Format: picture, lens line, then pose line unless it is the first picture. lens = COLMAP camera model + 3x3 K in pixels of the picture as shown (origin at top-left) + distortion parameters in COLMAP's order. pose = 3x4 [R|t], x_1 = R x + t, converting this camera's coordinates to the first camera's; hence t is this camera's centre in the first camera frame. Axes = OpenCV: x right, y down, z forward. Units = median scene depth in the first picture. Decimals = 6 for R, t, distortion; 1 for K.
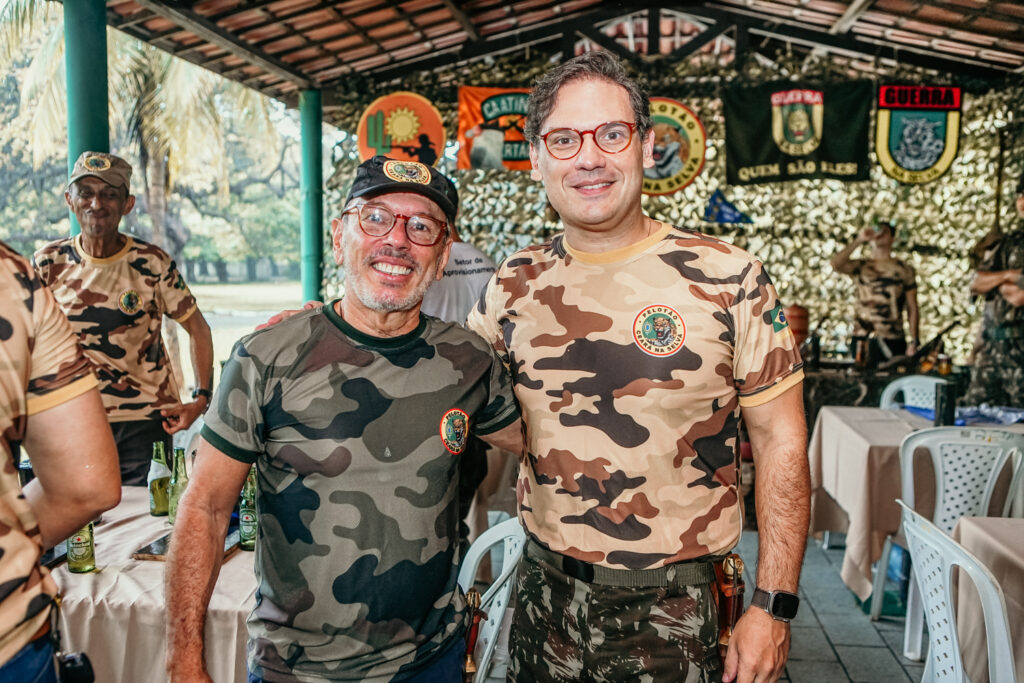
lens RADIAL K [[807.1, 0, 512.0], [0, 807.1, 341.5], [0, 0, 1]] dist [-0.054508, 0.052591]
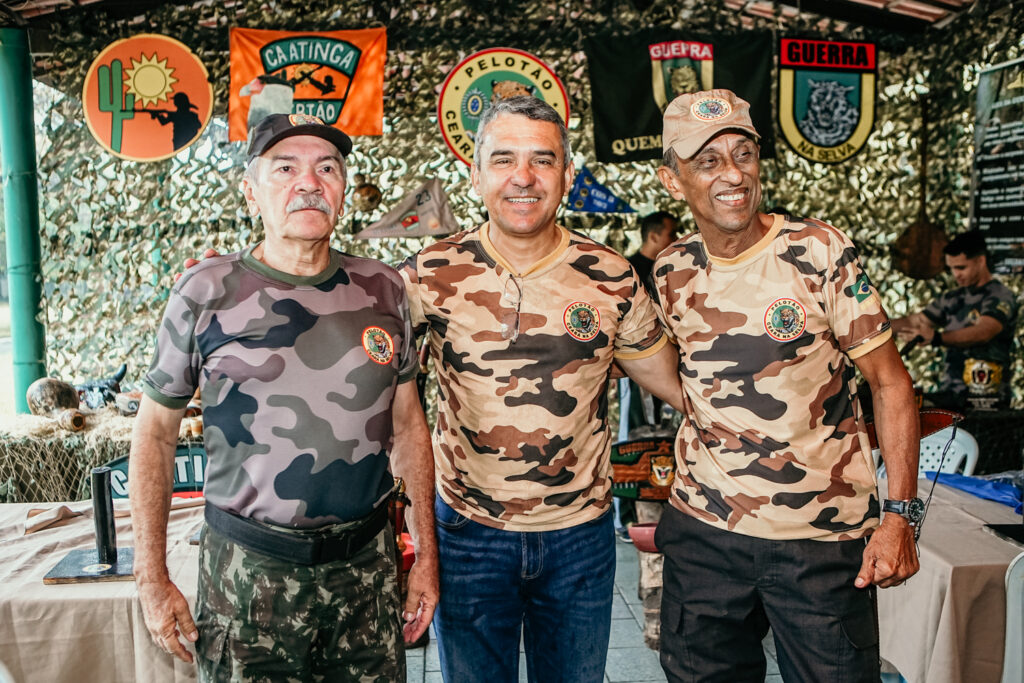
lens RADIAL K [[807.1, 0, 512.0], [0, 807.1, 341.5], [0, 0, 1]] dist [-0.054508, 0.052591]
pose [[0.975398, -0.023513, 0.219194, 0.019916], [0.032486, 0.998771, -0.037421, 0.000032], [-0.218045, 0.043621, 0.974963, 0.291575]]
